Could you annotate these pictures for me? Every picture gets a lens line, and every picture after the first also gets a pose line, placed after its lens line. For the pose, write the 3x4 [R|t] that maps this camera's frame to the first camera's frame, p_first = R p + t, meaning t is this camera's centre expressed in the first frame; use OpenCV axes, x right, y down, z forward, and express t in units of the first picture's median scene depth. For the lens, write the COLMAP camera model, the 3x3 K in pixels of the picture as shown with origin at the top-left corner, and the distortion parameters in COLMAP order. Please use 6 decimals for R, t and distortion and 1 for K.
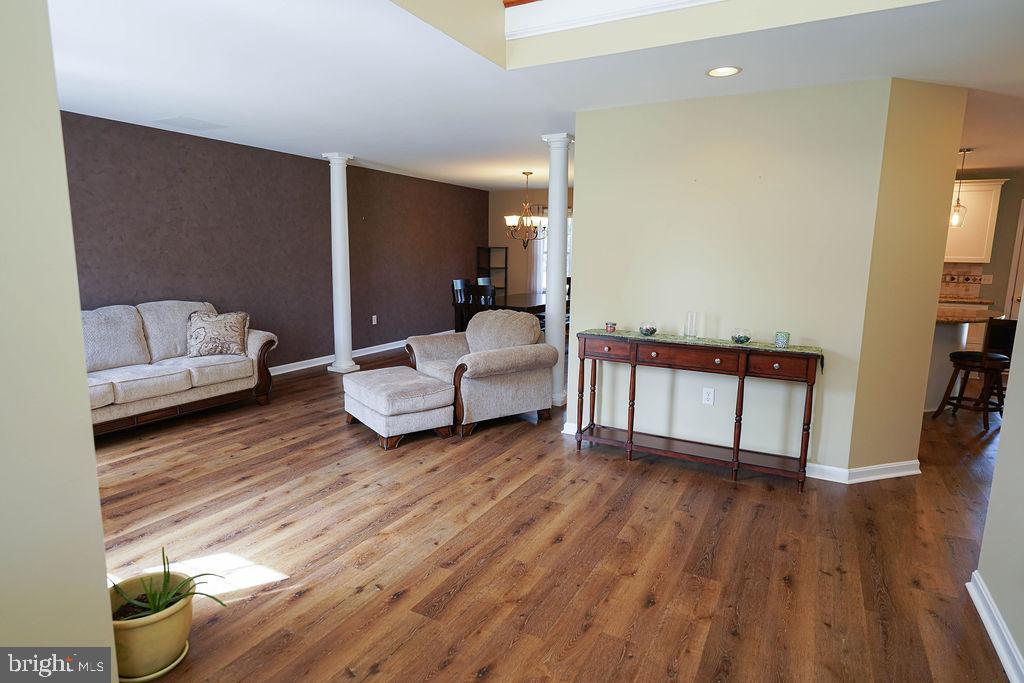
lens RADIAL K [[574.2, 0, 486.8], [0, 574.2, 336.5], [0, 0, 1]] dist [0.027757, -0.005290]
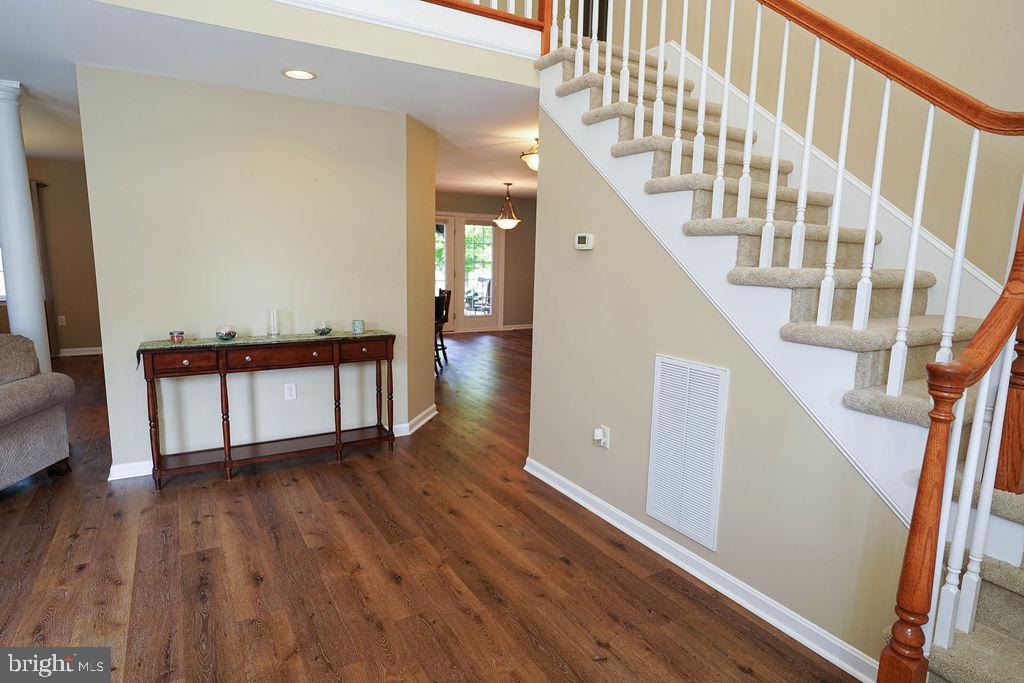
lens RADIAL K [[574.2, 0, 509.7], [0, 574.2, 341.6], [0, 0, 1]] dist [0.027757, -0.005290]
pose [[0.515519, -0.137486, 0.845777, -0.297998], [0.119949, 0.988904, 0.087640, -0.029351], [-0.848441, 0.056270, 0.526290, 0.151138]]
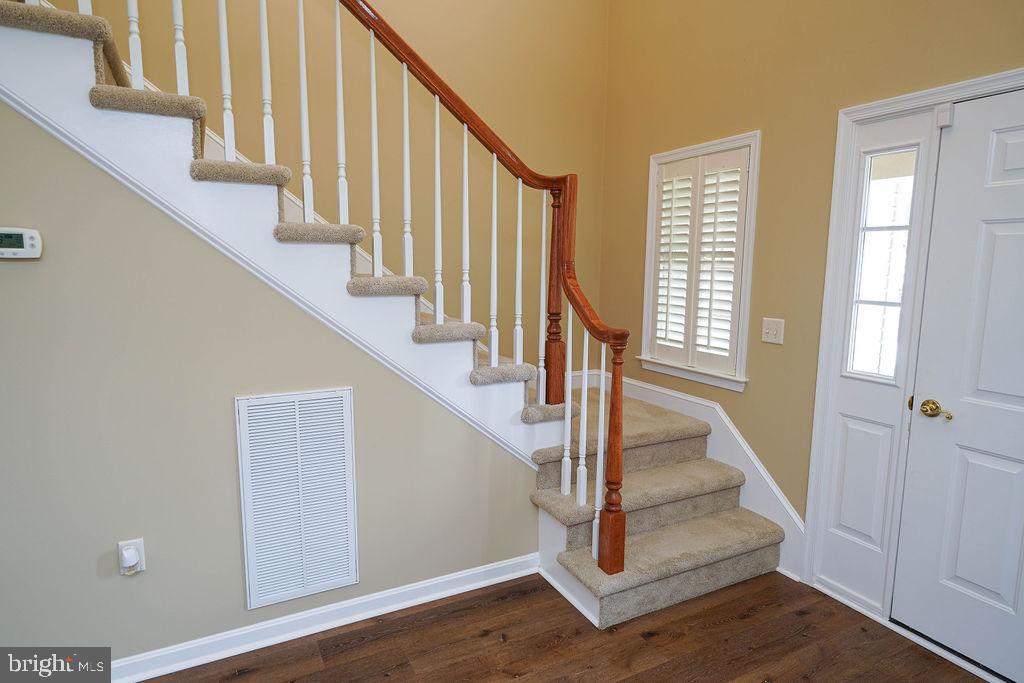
lens RADIAL K [[574.2, 0, 508.5], [0, 574.2, 341.2], [0, 0, 1]] dist [0.027757, -0.005290]
pose [[-0.817121, -0.092341, 0.569022, -0.110353], [0.075247, 0.961557, 0.264096, -0.102815], [-0.571533, 0.258616, -0.778760, 0.630262]]
